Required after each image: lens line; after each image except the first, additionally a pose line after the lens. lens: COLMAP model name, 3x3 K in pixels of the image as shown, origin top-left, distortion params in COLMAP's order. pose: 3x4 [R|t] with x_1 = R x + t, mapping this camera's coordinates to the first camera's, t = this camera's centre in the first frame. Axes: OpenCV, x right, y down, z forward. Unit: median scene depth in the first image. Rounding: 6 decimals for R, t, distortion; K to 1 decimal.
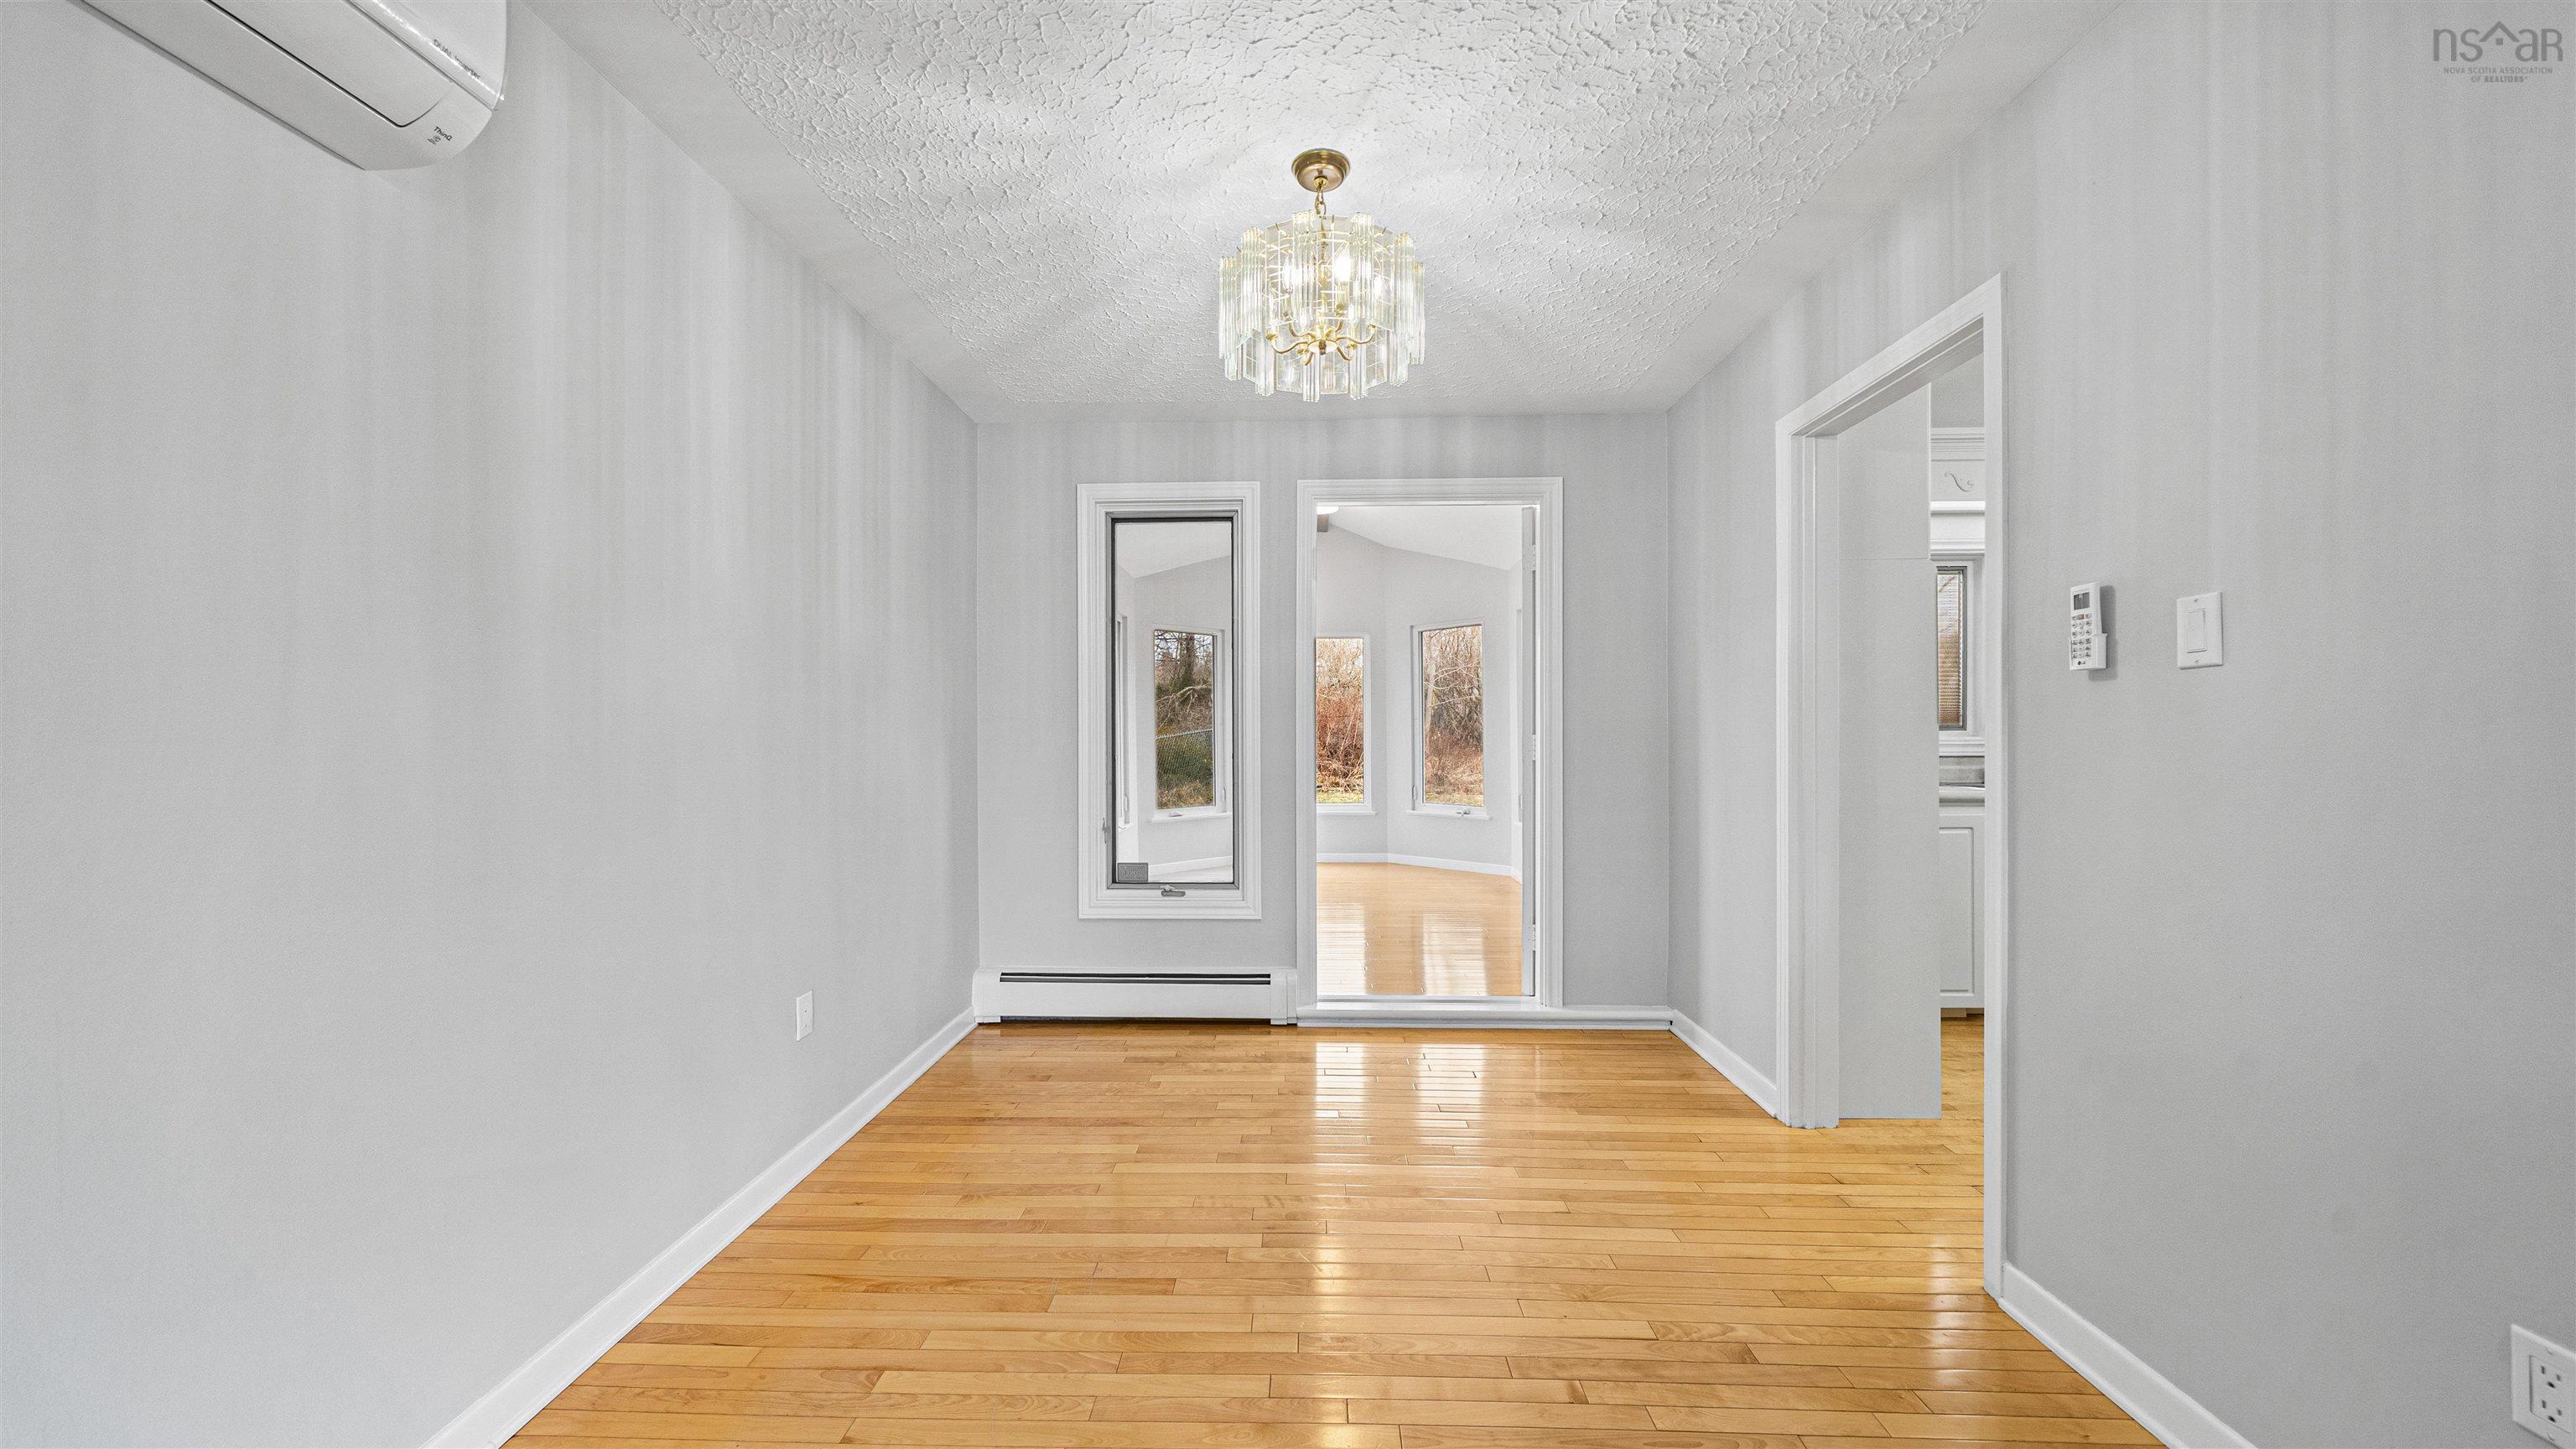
lens RADIAL K [[895.2, 0, 1282.2], [0, 895.2, 733.5], [0, 0, 1]] dist [-0.008143, 0.000193]
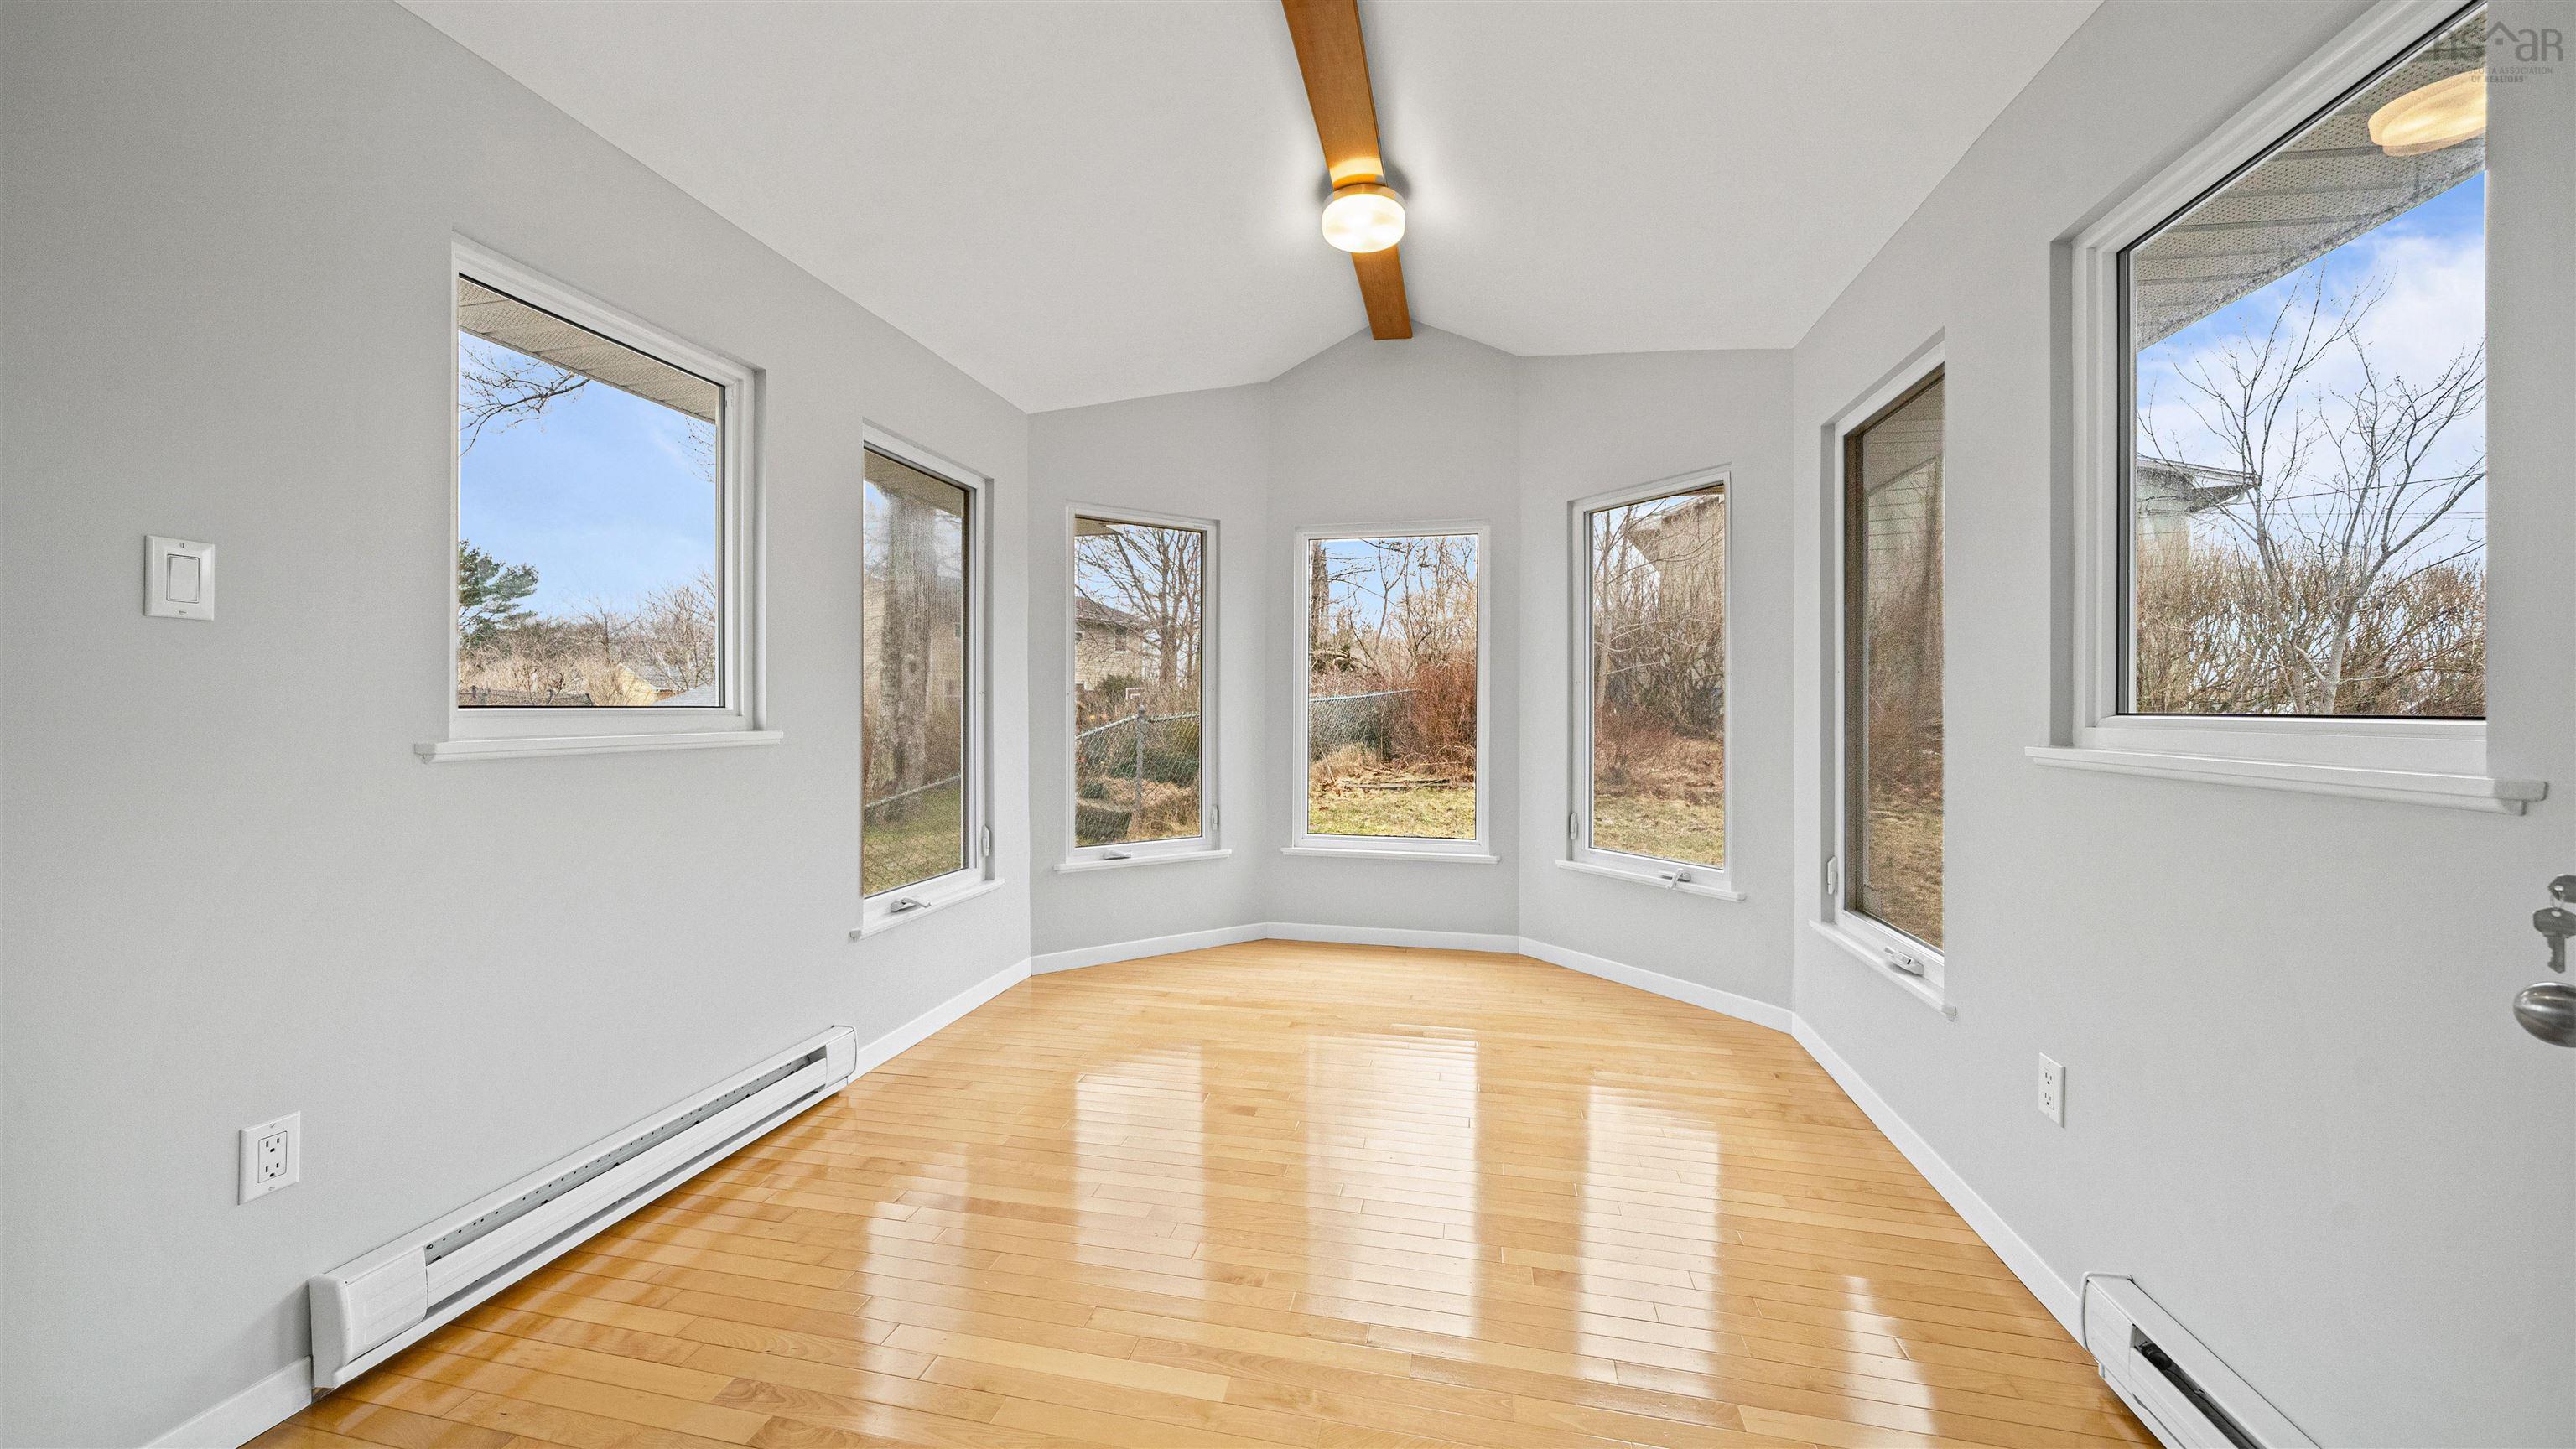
lens RADIAL K [[895.2, 0, 1312.2], [0, 895.2, 708.1], [0, 0, 1]] dist [-0.008143, 0.000193]
pose [[0.988712, 0.012082, -0.149343, 0.071617], [-0.012032, 0.999927, 0.001244, 0.000481], [0.149347, 0.000567, 0.988785, 0.446930]]
